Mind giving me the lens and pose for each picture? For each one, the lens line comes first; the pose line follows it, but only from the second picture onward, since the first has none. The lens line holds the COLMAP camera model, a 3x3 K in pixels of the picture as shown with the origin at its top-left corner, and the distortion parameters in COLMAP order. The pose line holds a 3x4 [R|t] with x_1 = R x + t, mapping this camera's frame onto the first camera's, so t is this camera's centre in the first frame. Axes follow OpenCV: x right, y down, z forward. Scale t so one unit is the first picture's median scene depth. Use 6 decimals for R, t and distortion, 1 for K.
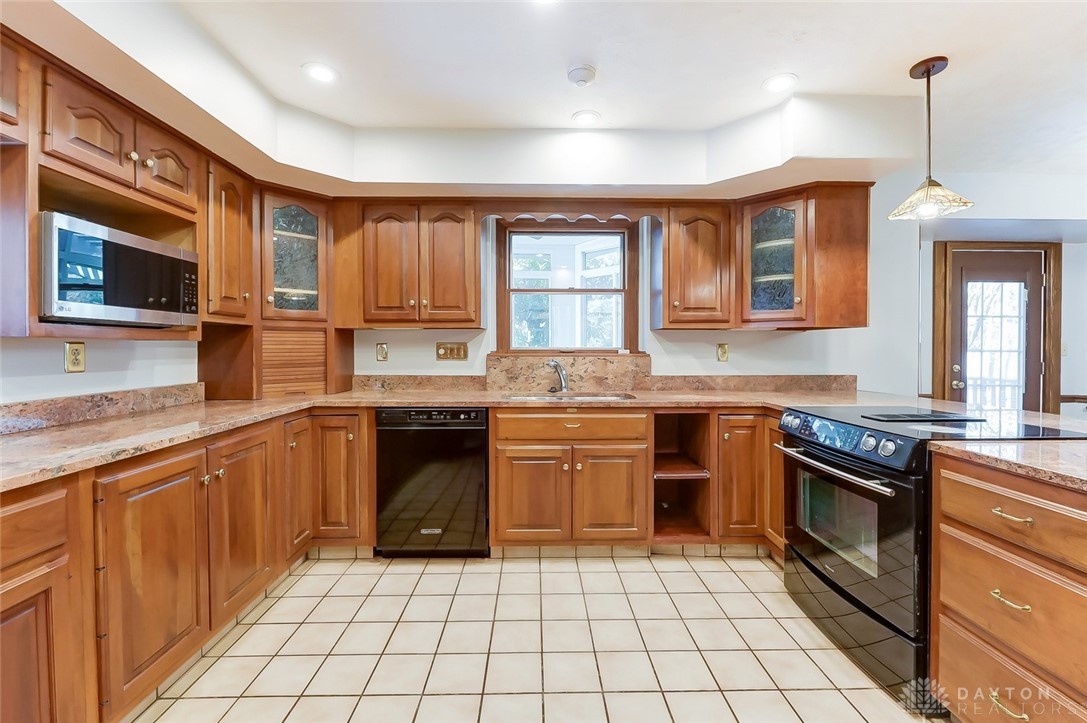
lens RADIAL K [[449.8, 0, 545.3], [0, 449.8, 350.5], [0, 0, 1]] dist [-0.004464, -0.000370]
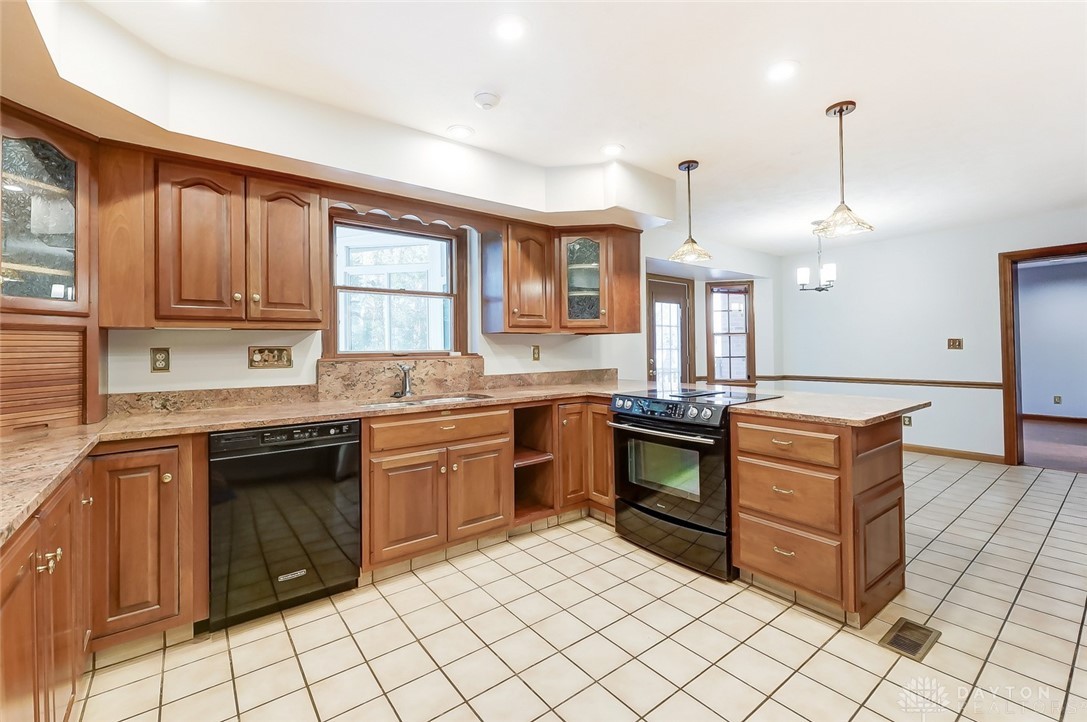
lens RADIAL K [[456.9, 0, 540.0], [0, 456.9, 339.2], [0, 0, 1]] dist [-0.001503, -0.000184]
pose [[0.806546, 0.001610, 0.591169, -0.371915], [0.014412, 0.999646, -0.022385, -0.006367], [-0.590995, 0.026574, 0.806237, 0.041893]]
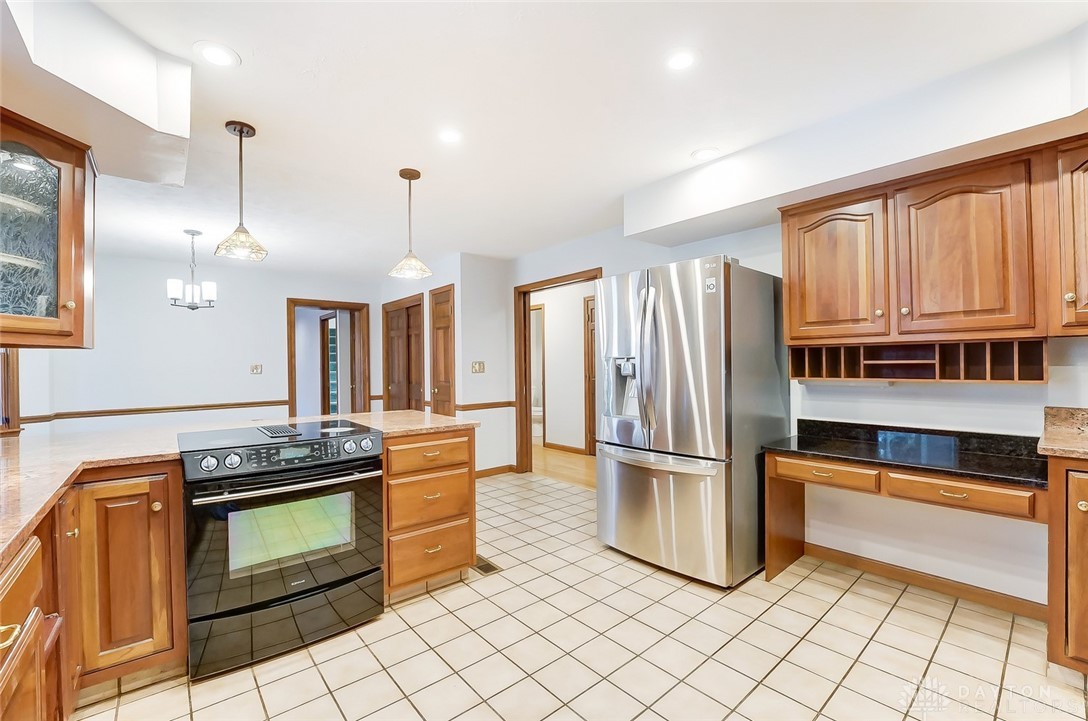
lens RADIAL K [[456.2, 0, 539.3], [0, 456.2, 355.0], [0, 0, 1]] dist [-0.025221, 0.000047]
pose [[-0.630856, 0.022191, 0.775582, -0.401667], [0.014944, 0.999753, -0.016450, -0.017155], [-0.775756, 0.001213, -0.631032, 0.885343]]
